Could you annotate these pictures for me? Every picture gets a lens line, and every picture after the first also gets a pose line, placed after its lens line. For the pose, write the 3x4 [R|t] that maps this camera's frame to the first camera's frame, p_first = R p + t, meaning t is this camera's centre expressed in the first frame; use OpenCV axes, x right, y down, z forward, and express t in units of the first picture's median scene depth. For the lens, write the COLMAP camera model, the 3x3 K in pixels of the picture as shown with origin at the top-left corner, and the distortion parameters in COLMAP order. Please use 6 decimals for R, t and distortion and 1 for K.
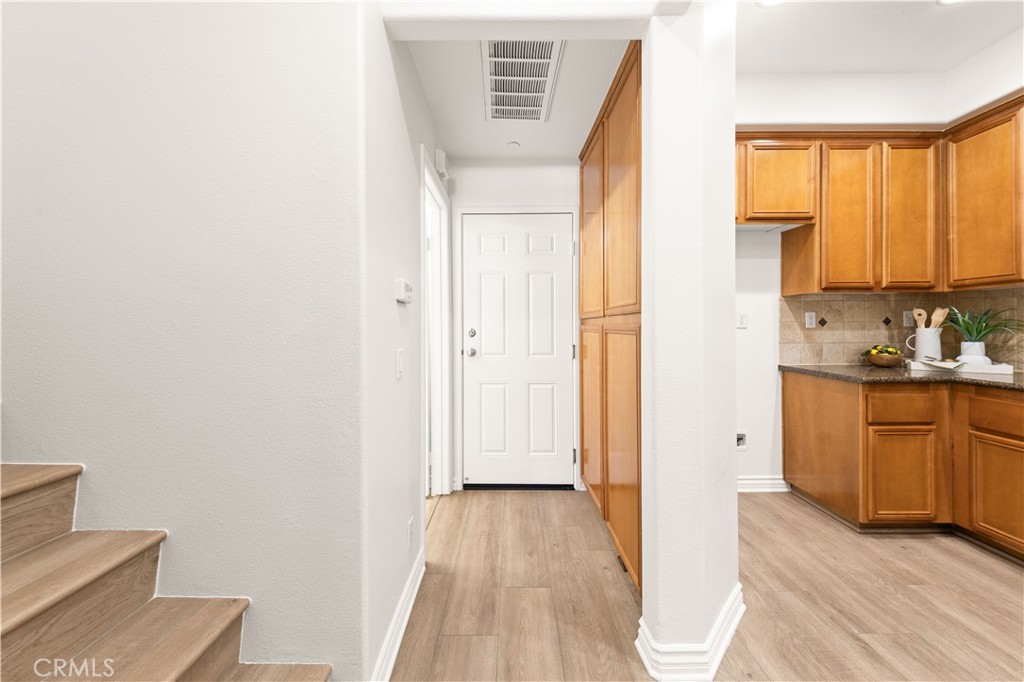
lens RADIAL K [[386.1, 0, 506.5], [0, 386.1, 324.7], [0, 0, 1]] dist [0.009171, -0.002701]
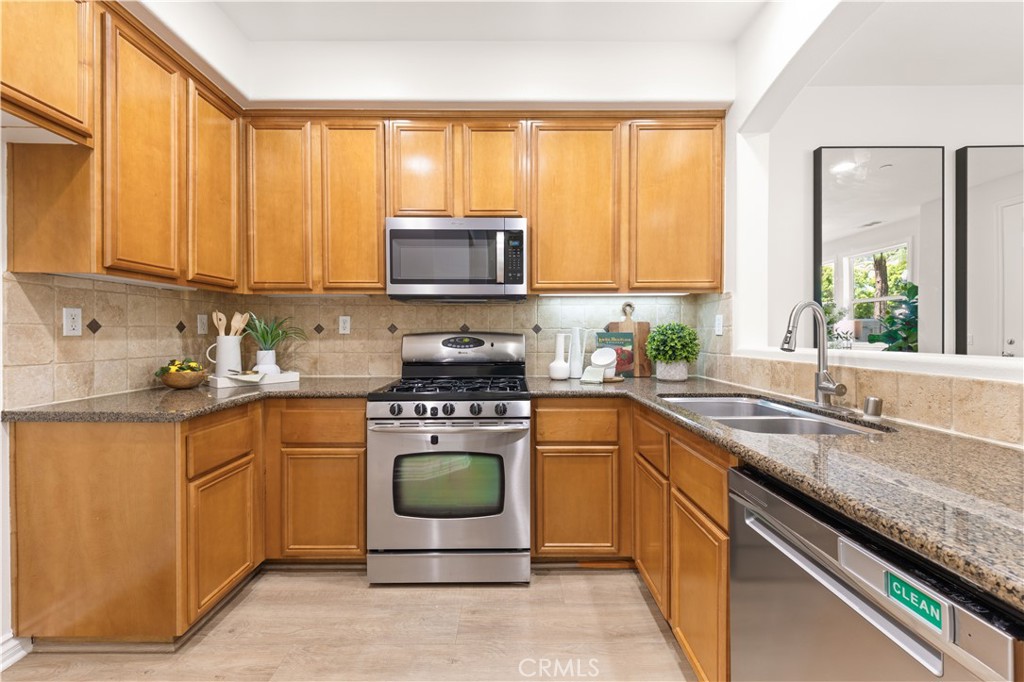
lens RADIAL K [[408.1, 0, 514.2], [0, 408.1, 337.5], [0, 0, 1]] dist [-0.000675, -0.000264]
pose [[0.000728, -0.005235, 0.999986, 0.209392], [-0.005762, 0.999970, 0.005239, 0.004358], [-0.999983, -0.005766, 0.000698, 0.393191]]
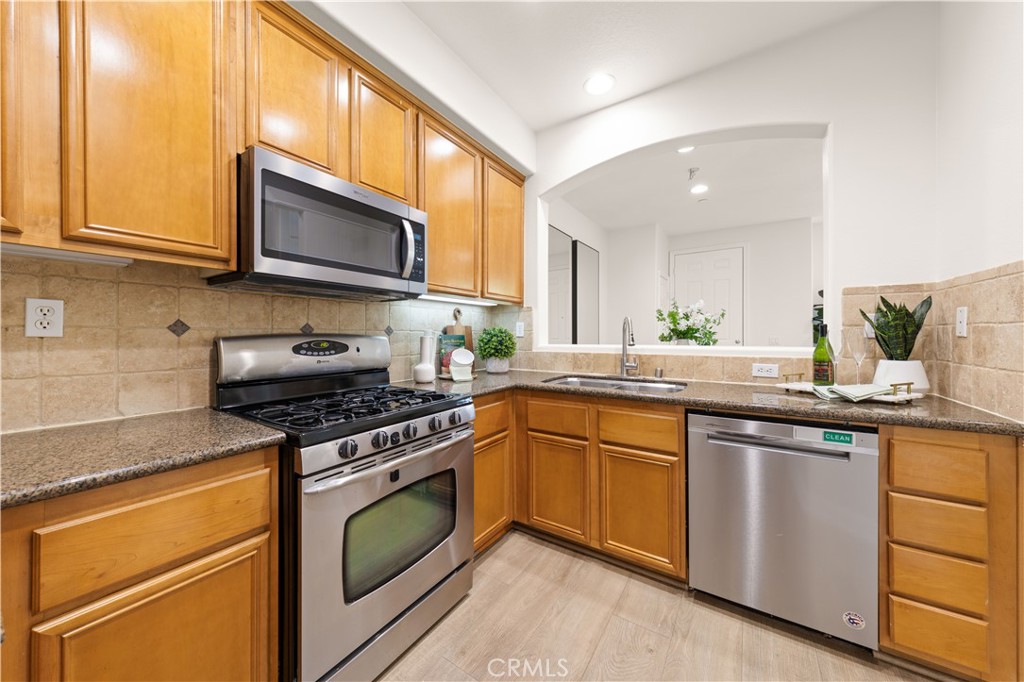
lens RADIAL K [[351.4, 0, 510.5], [0, 351.4, 336.8], [0, 0, 1]] dist [0.003171, -0.000496]
pose [[-0.833013, 0.003045, 0.553245, 0.581786], [0.001373, 0.999993, -0.003436, 0.004952], [-0.553251, -0.002103, -0.833012, 0.906064]]
